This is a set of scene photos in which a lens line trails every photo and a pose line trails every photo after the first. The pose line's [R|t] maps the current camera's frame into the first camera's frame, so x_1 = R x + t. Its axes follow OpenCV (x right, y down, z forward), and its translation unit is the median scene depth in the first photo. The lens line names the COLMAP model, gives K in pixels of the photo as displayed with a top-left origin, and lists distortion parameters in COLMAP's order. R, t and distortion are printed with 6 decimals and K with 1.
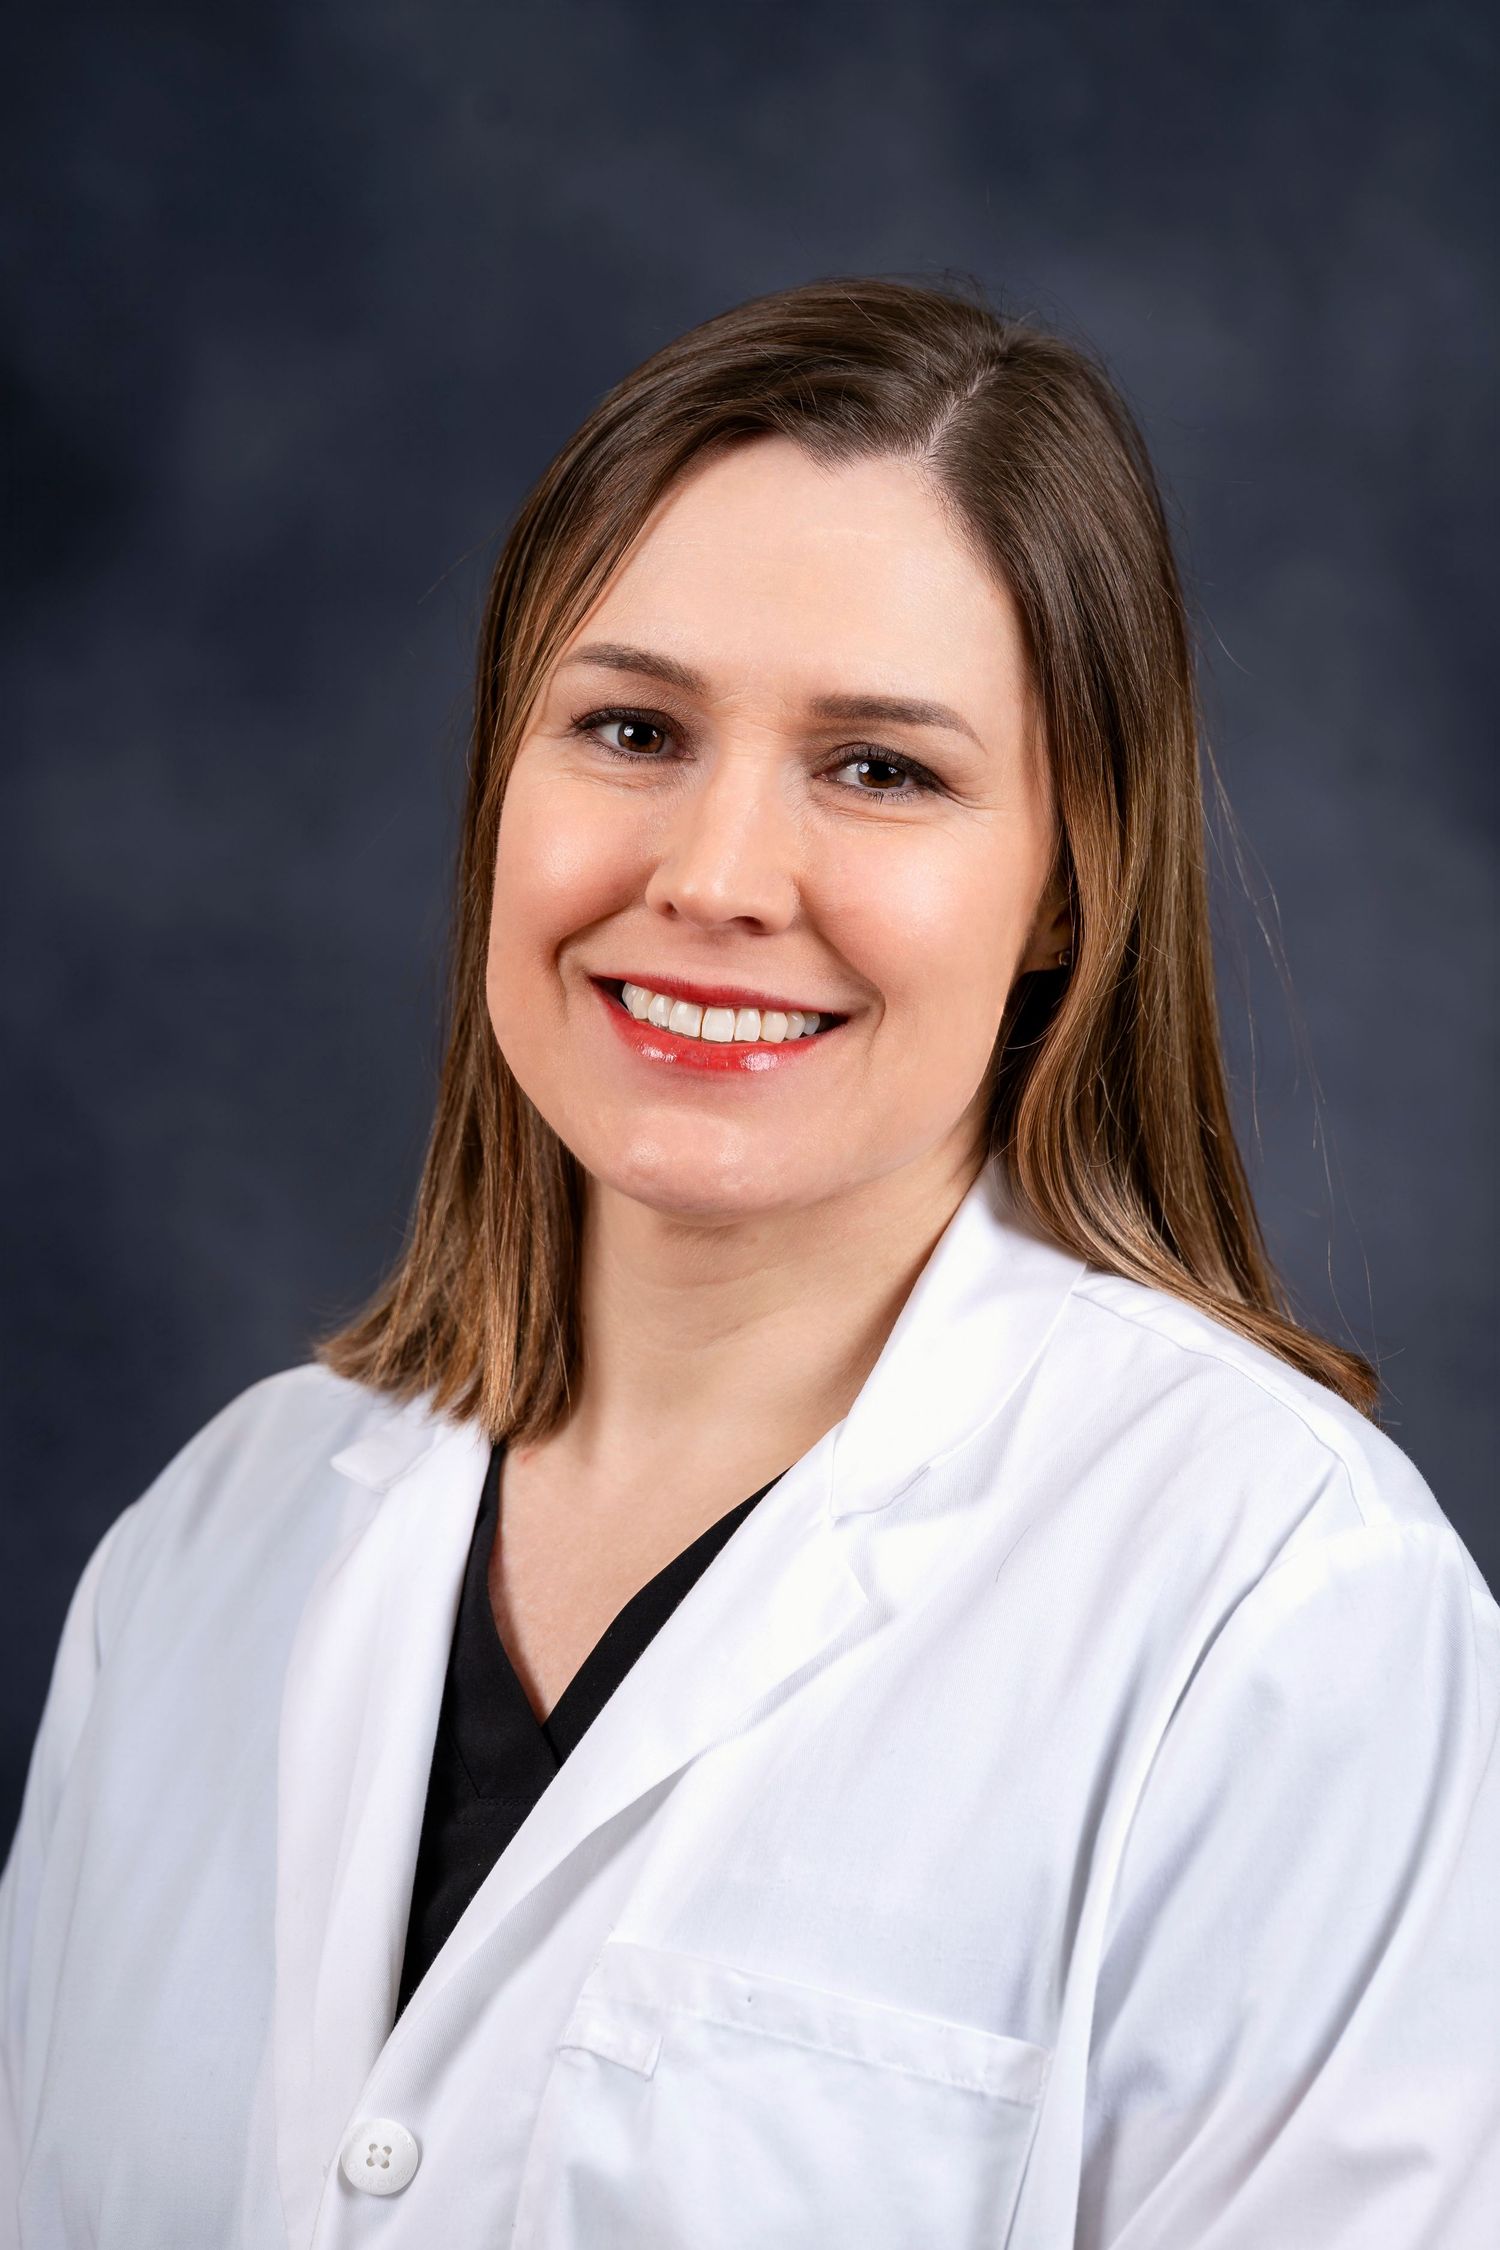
lens RADIAL K [[12690.3, 0, 750.0], [0, 12690.3, 1125.0], [0, 0, 1]] dist [-0.340386, -8.279520]
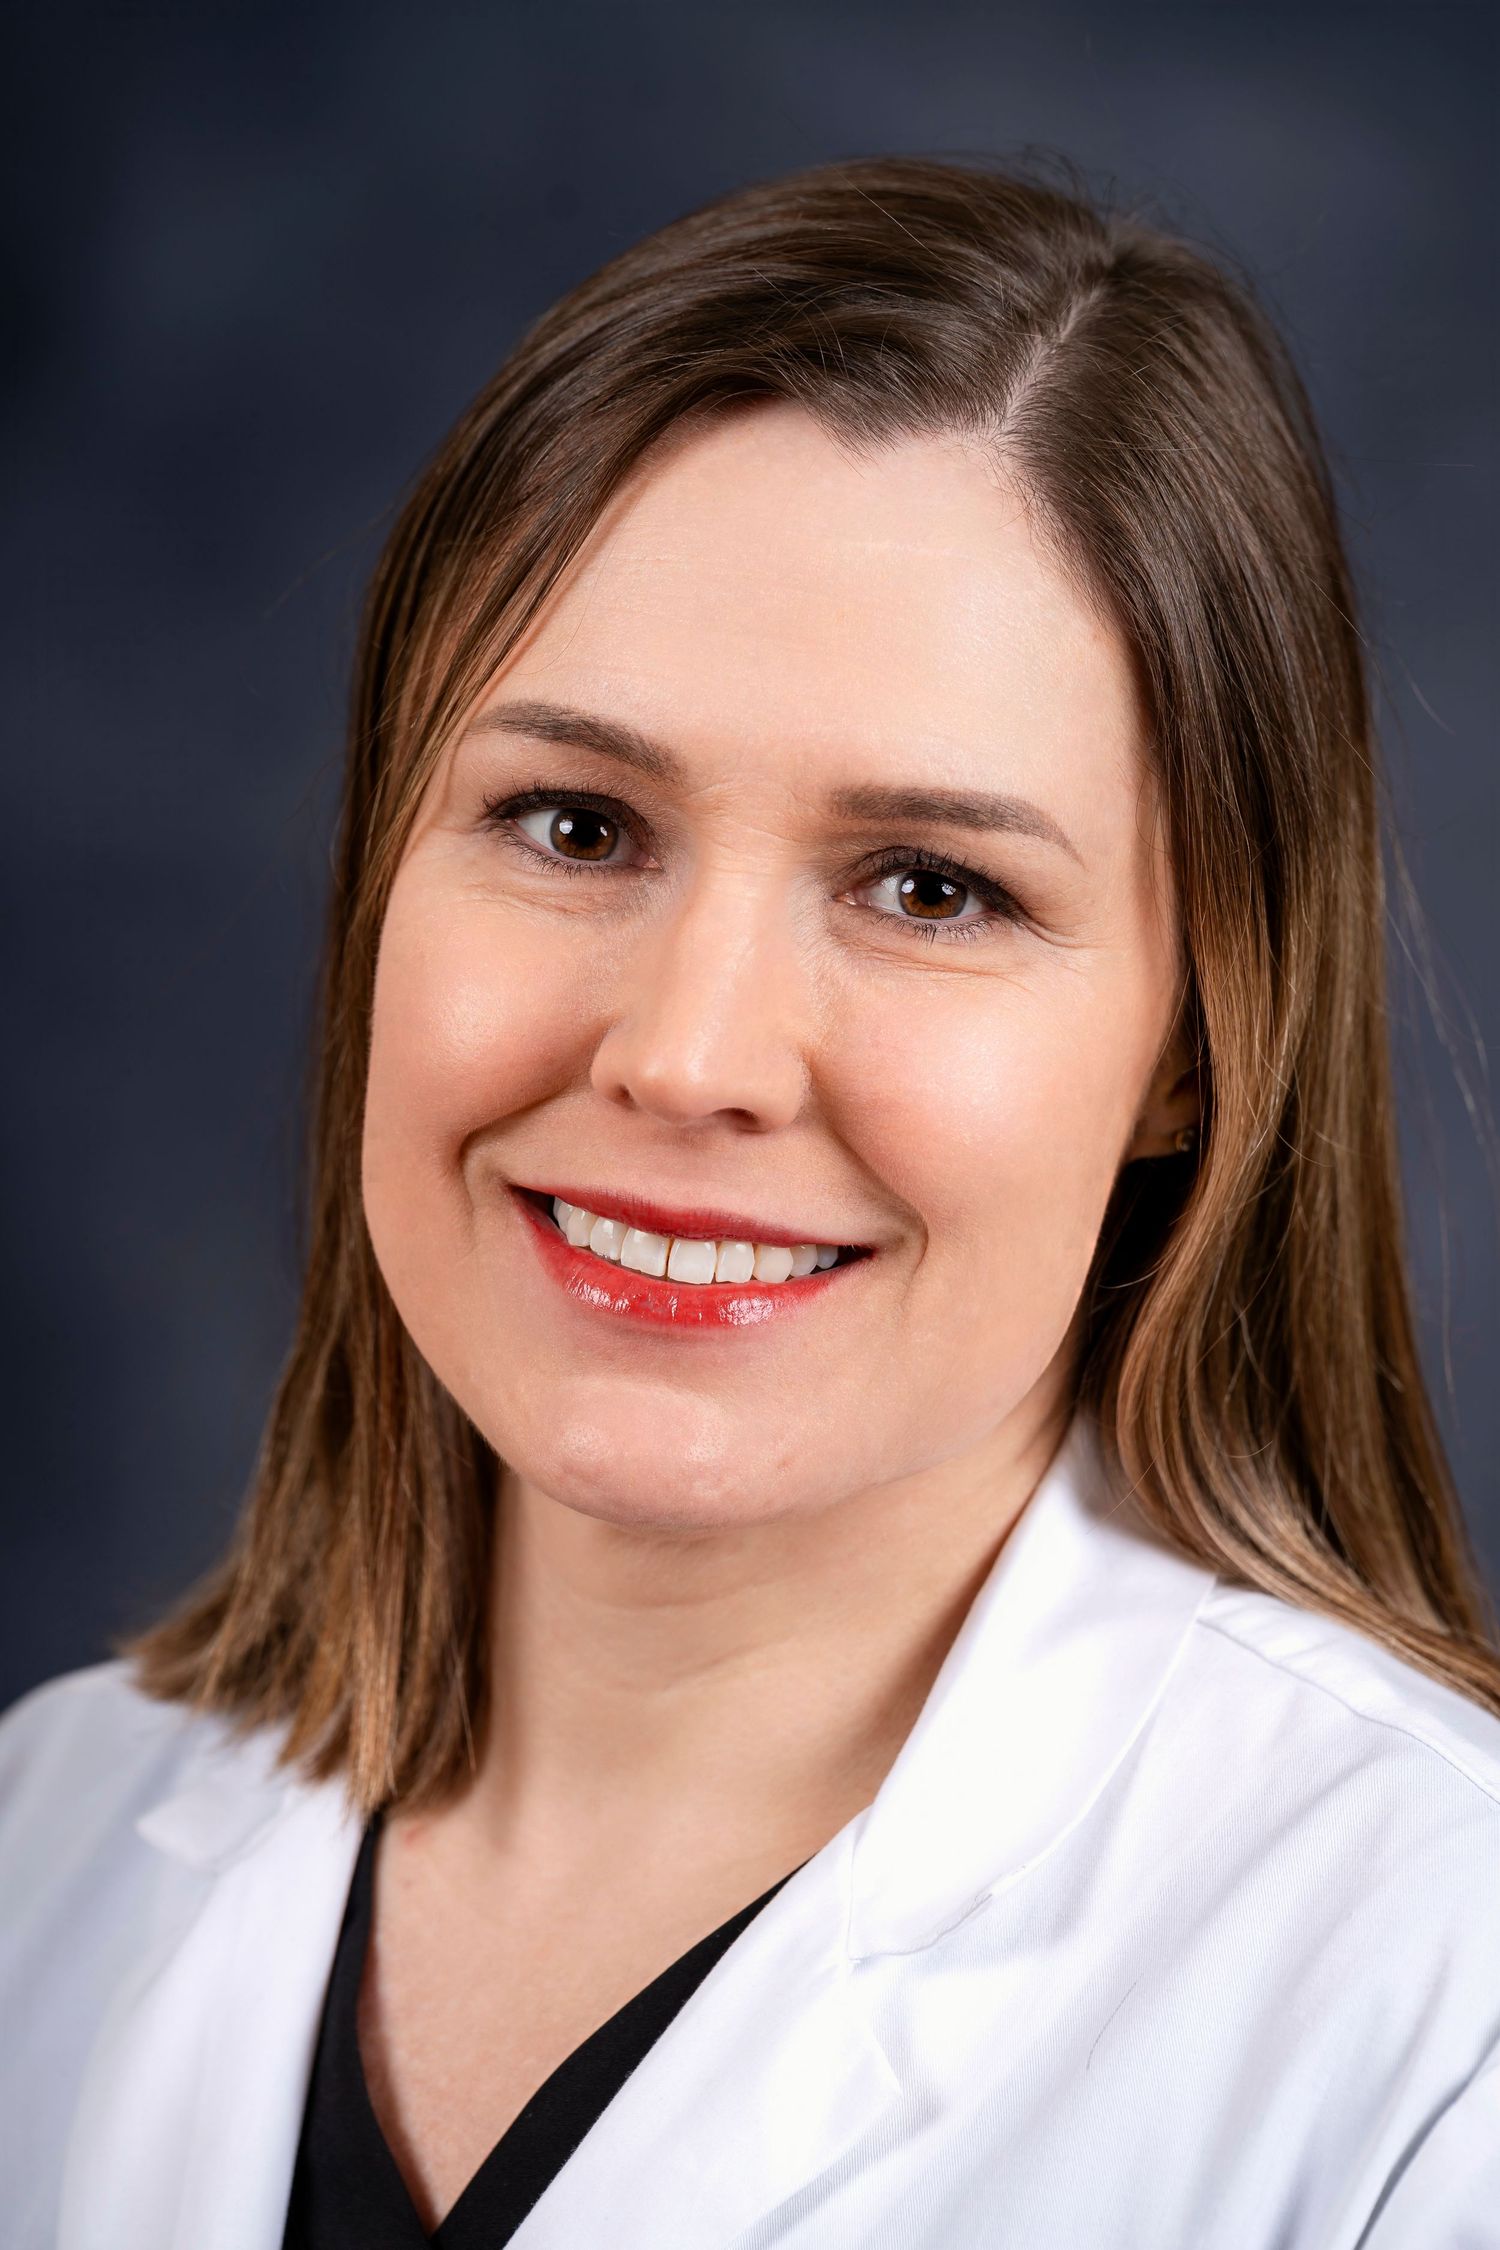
lens RADIAL K [[12690.3, 0, 750.0], [0, 12690.3, 1125.0], [0, 0, 1]] dist [-0.340386, -8.279520]
pose [[0.999952, 0.008978, 0.003877, -0.002097], [-0.009116, 0.999273, 0.037025, -0.040445], [-0.003542, -0.037058, 0.999307, 0.309562]]
